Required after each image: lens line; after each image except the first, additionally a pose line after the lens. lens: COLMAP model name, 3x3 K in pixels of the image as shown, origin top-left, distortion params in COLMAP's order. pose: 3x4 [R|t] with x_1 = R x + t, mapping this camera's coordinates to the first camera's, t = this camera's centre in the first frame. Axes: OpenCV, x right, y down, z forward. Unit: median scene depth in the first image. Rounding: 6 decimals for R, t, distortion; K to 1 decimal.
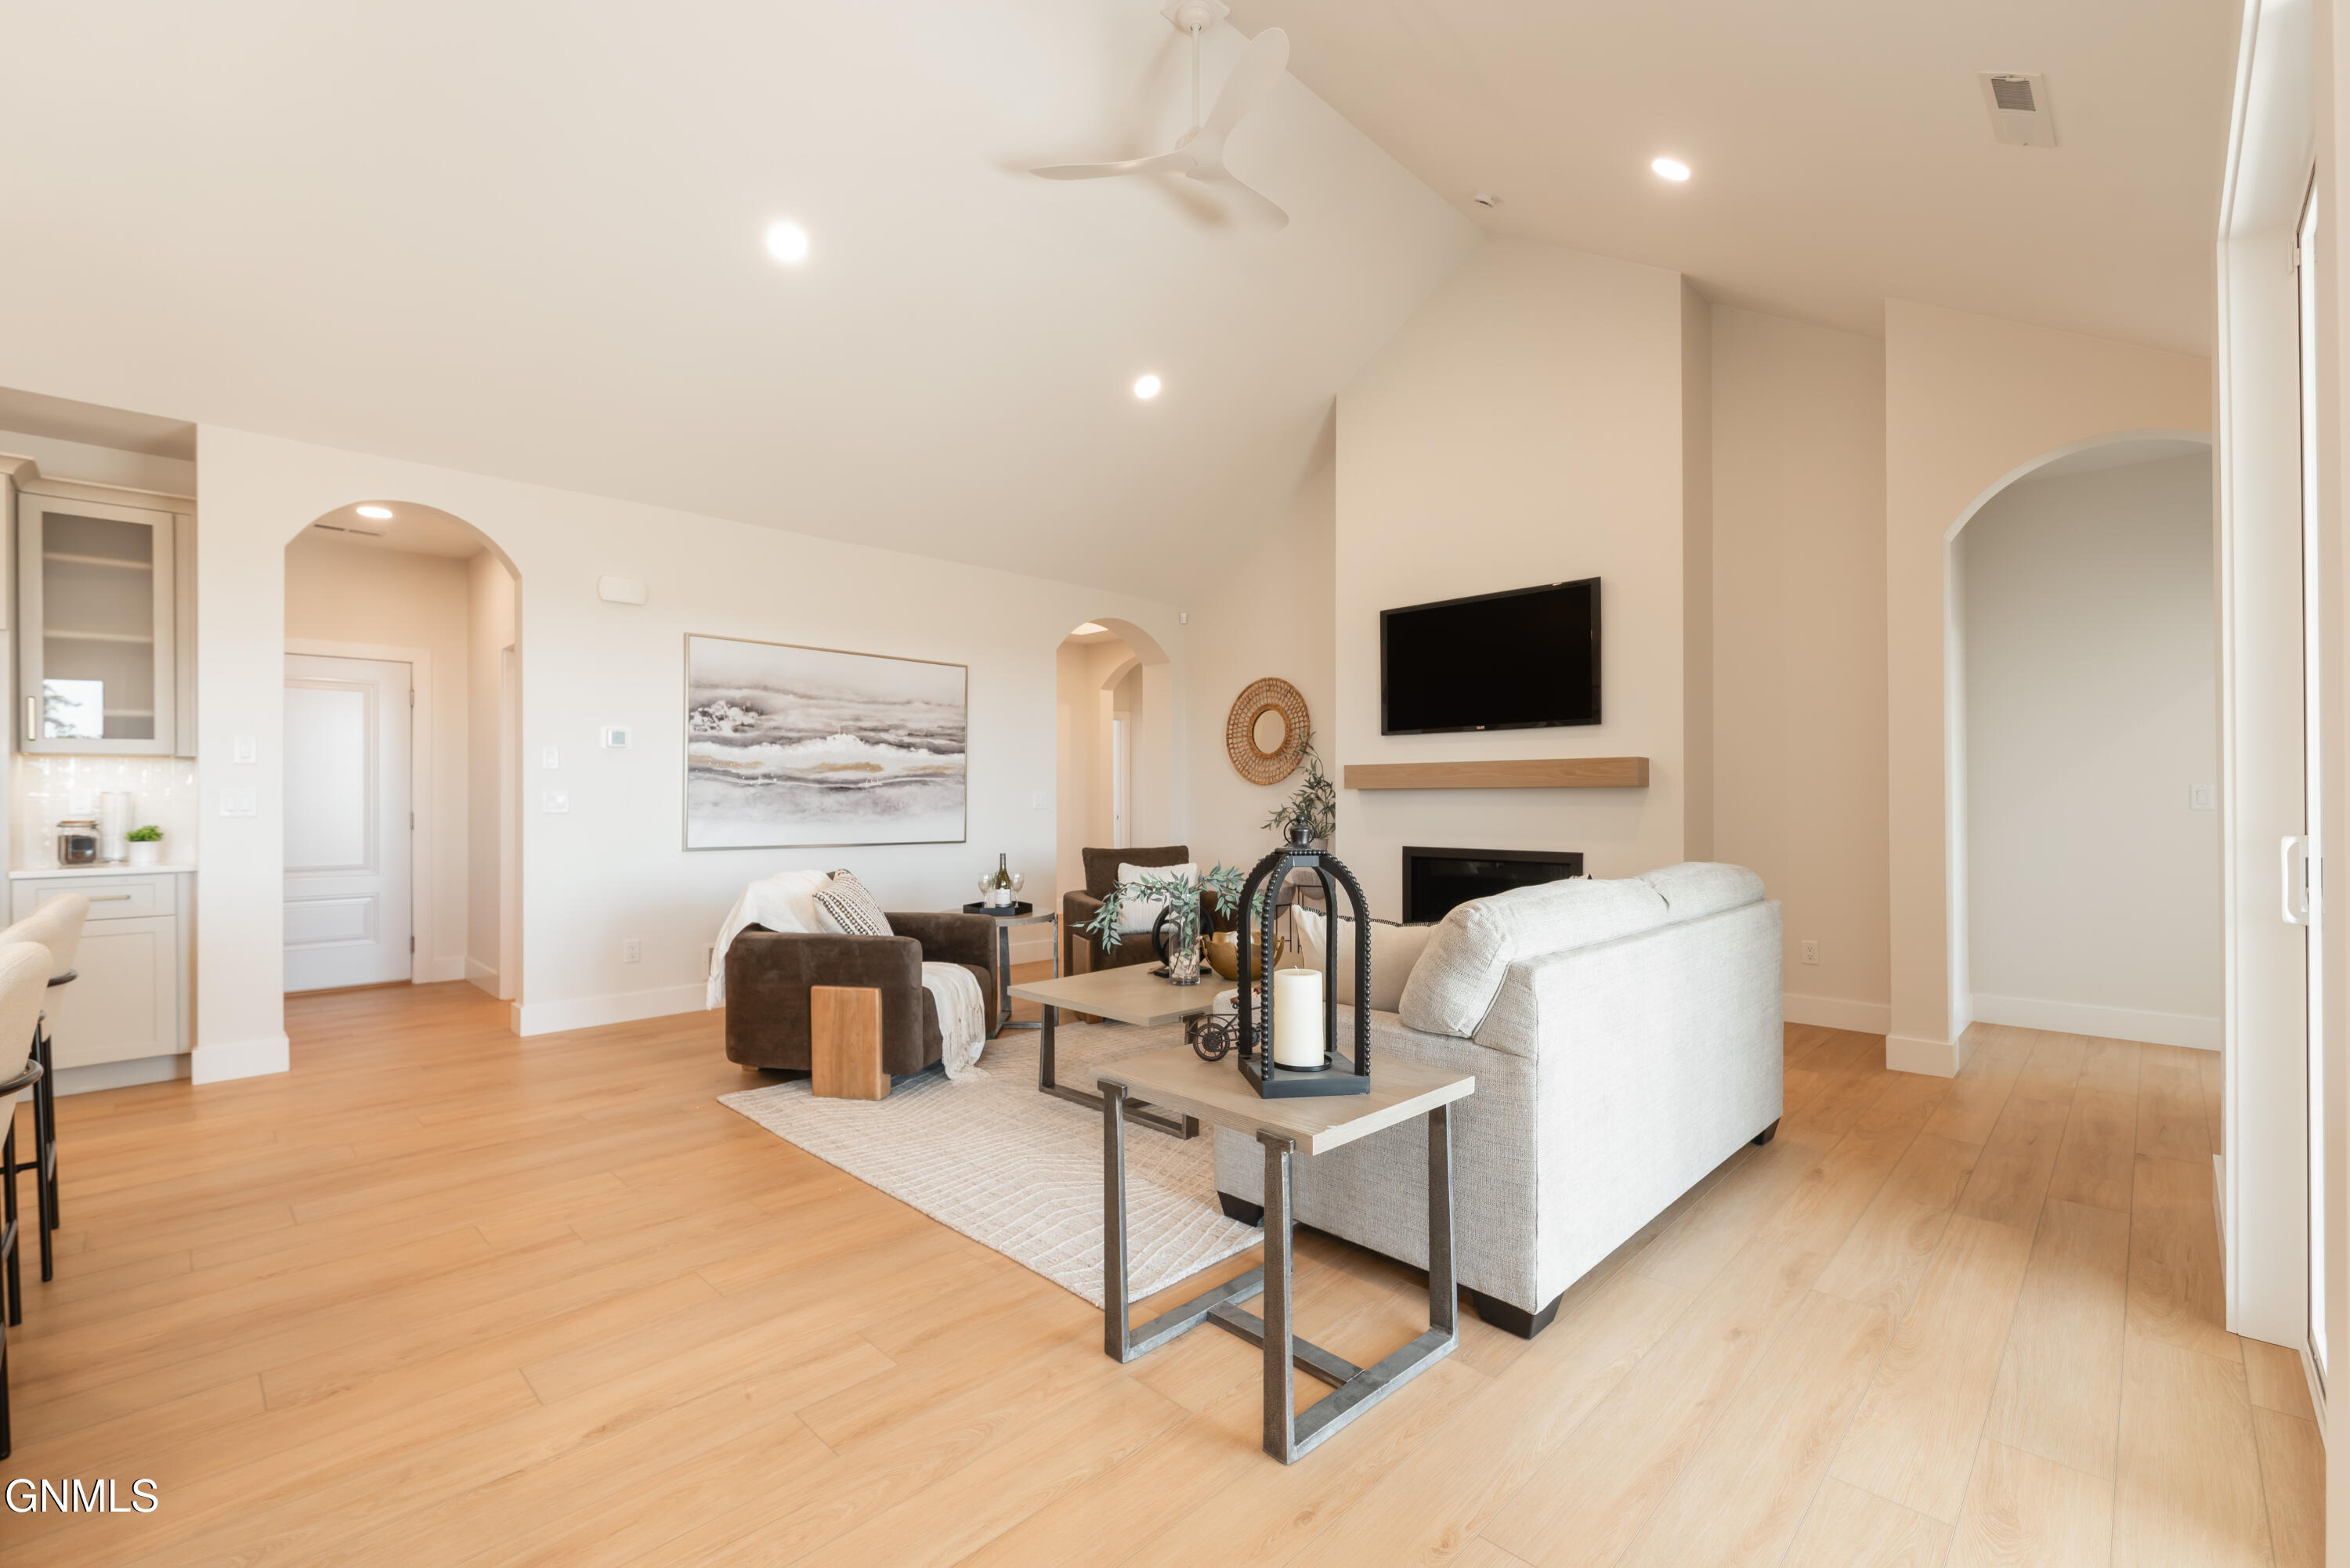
lens RADIAL K [[1010.2, 0, 1186.2], [0, 1010.2, 791.1], [0, 0, 1]] dist [0.004505, 0.000498]
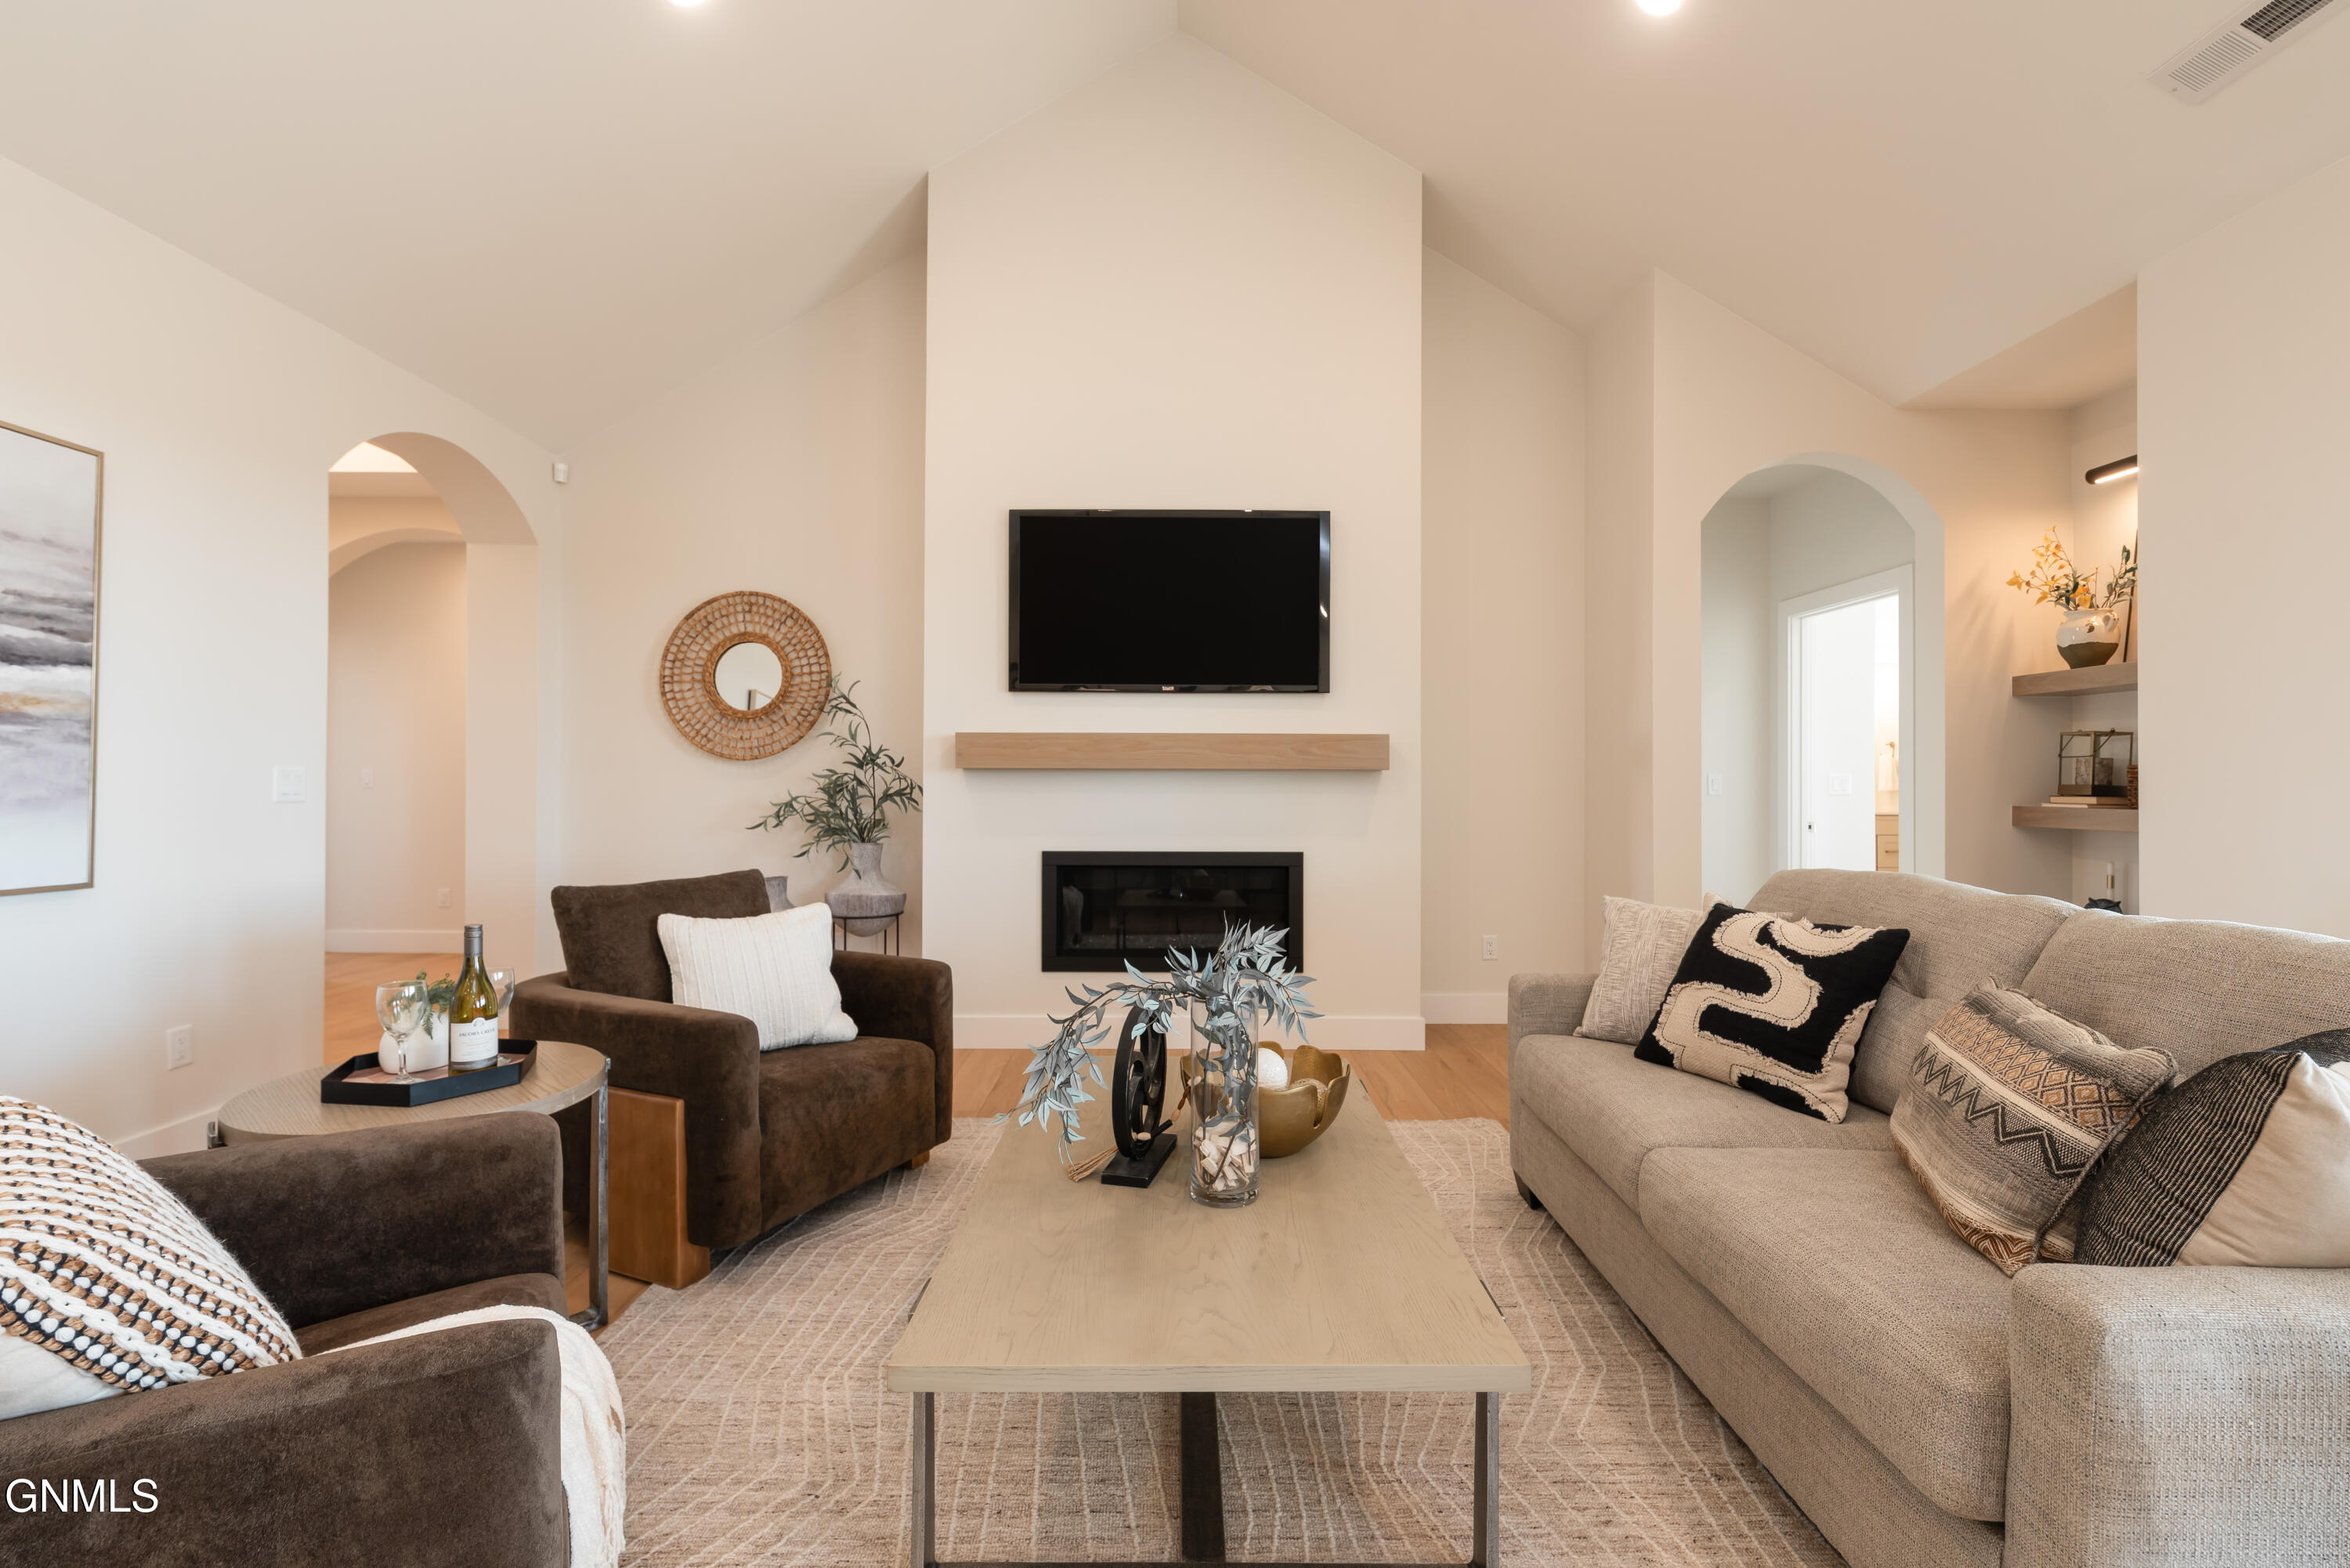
lens RADIAL K [[1010.2, 0, 1173.6], [0, 1010.2, 785.1], [0, 0, 1]] dist [0.004505, 0.000498]
pose [[0.716391, 0.001810, 0.697696, -0.193101], [-0.009245, 0.999933, 0.006898, 0.002995], [-0.697637, -0.011392, 0.716360, 0.404934]]
